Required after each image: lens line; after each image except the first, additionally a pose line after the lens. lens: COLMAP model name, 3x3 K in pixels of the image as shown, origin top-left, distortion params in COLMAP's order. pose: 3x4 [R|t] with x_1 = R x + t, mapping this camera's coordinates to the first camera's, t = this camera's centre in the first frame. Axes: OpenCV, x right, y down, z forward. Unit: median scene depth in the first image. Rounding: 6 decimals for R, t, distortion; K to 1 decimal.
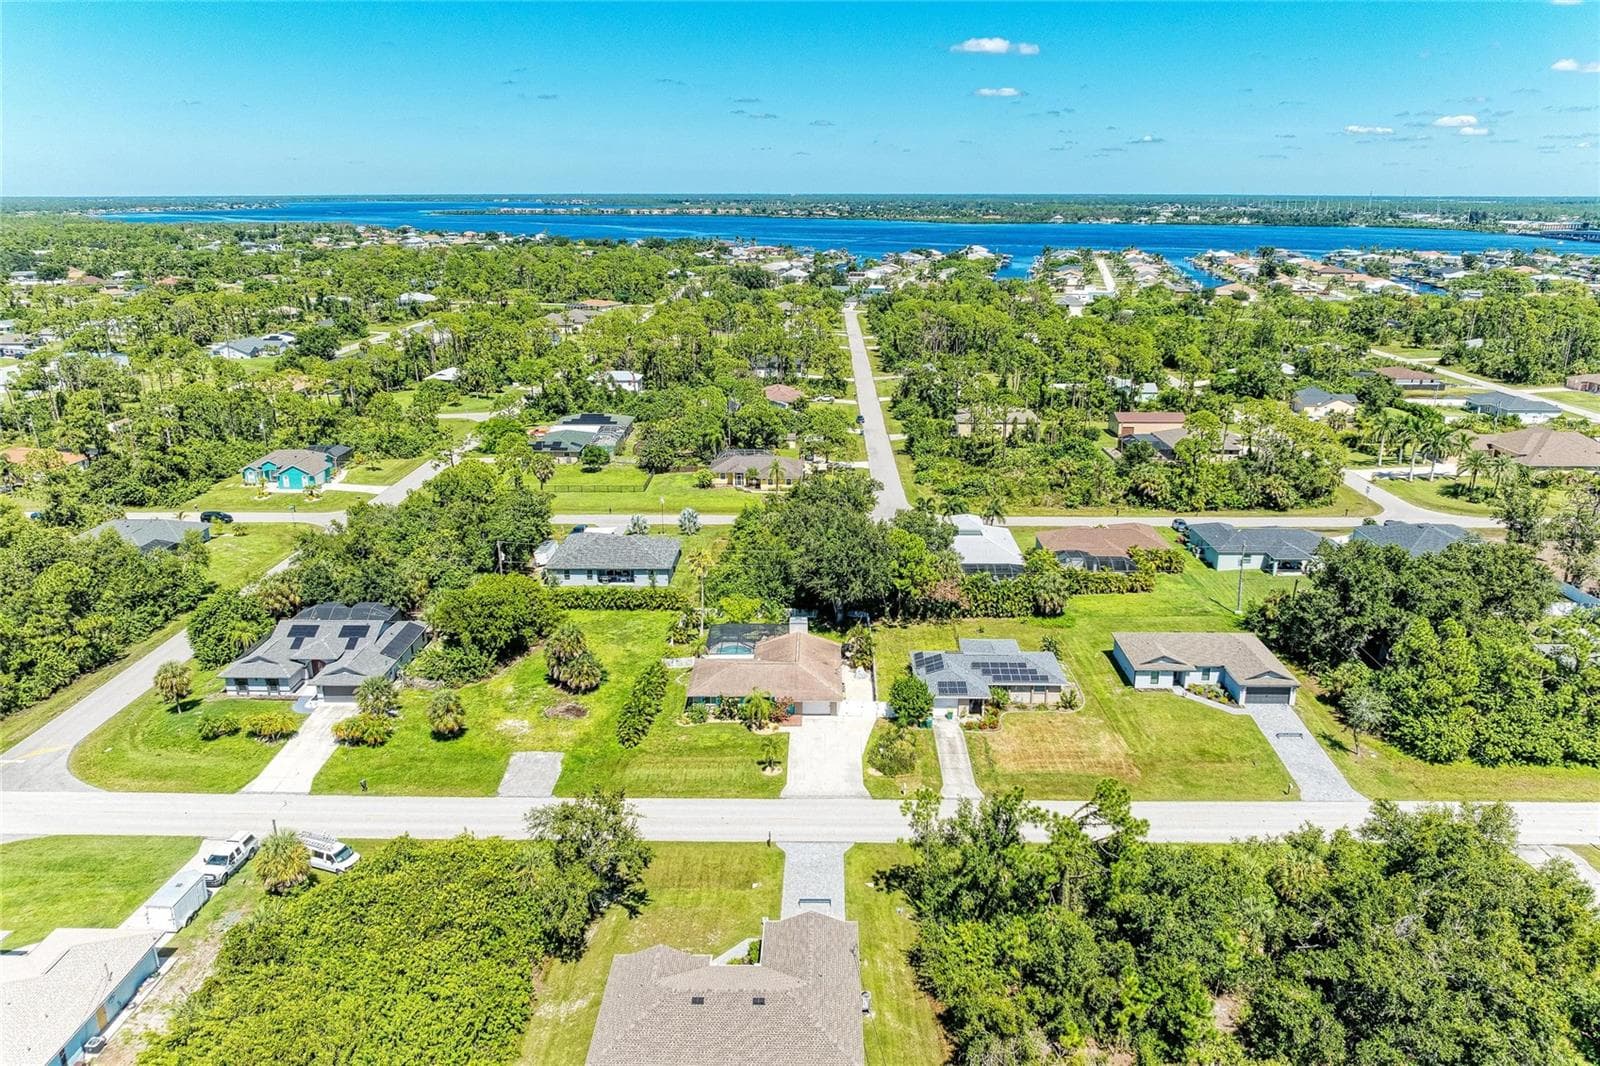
lens RADIAL K [[1101.5, 0, 806.2], [0, 1101.5, 529.0], [0, 0, 1]] dist [-0.006541, -0.003444]
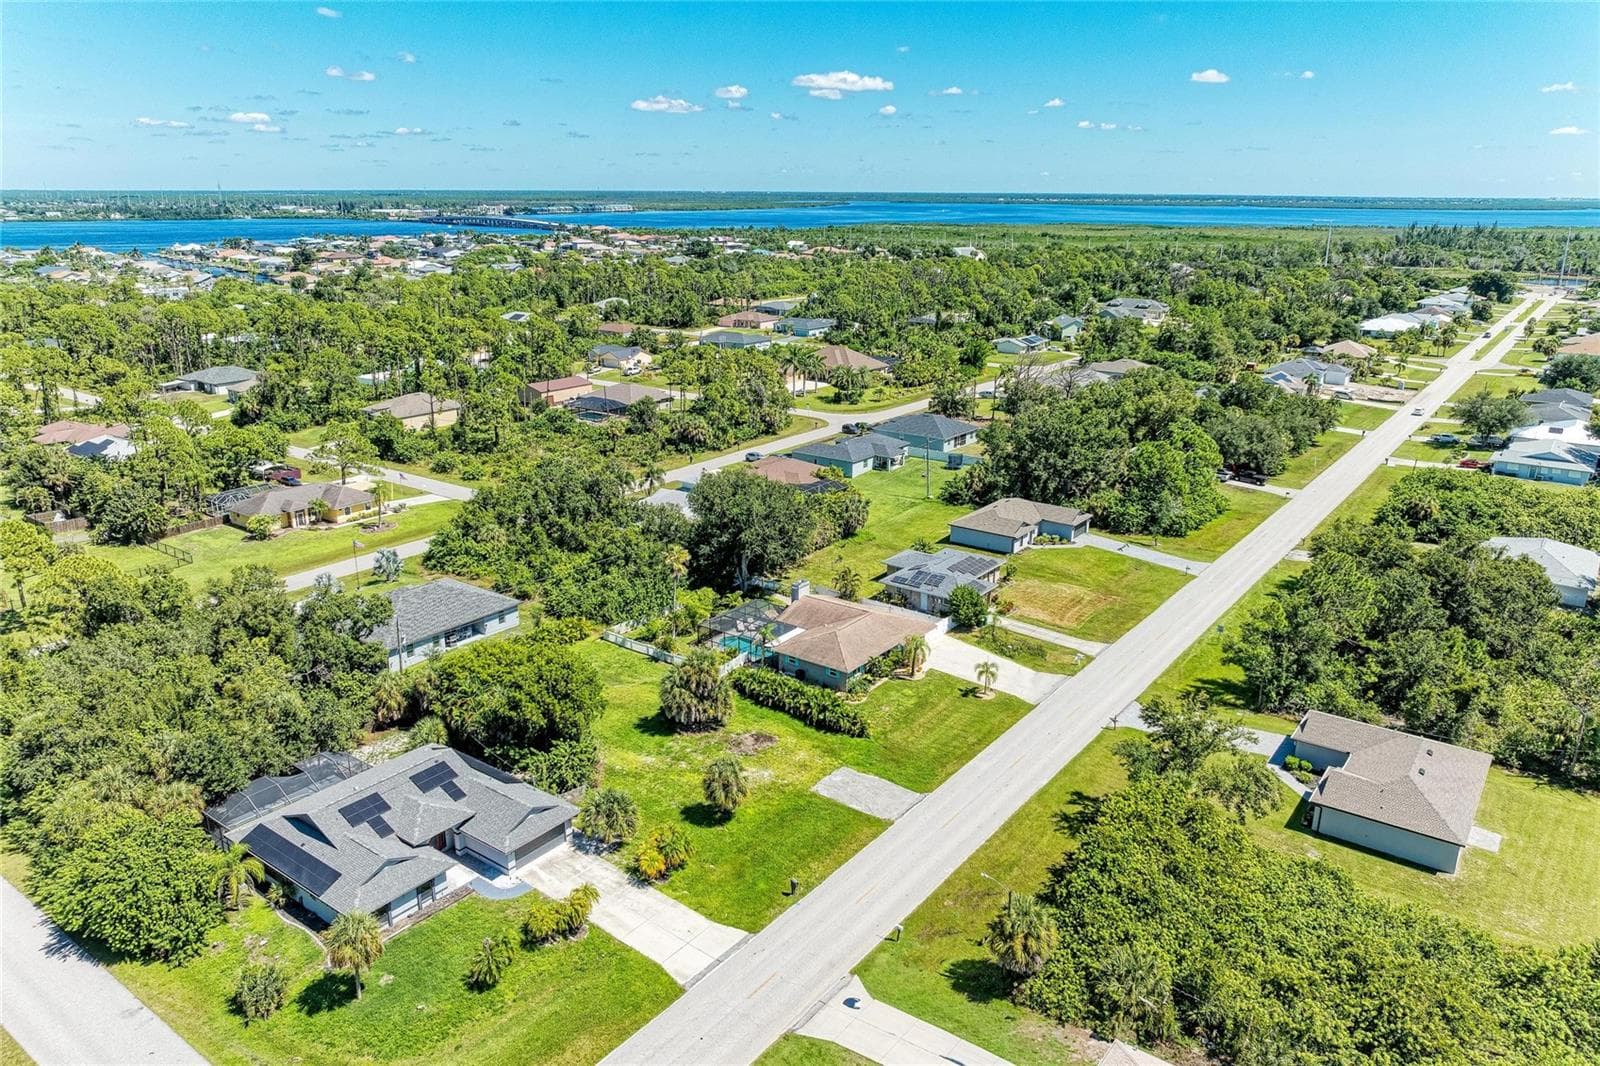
lens RADIAL K [[1112.4, 0, 801.2], [0, 1112.4, 540.6], [0, 0, 1]] dist [-0.030720, 0.007693]
pose [[0.585336, -0.240341, 0.774350, -0.680830], [0.229786, 0.965071, 0.125841, -0.068989], [-0.777548, 0.104275, 0.620118, 0.358779]]
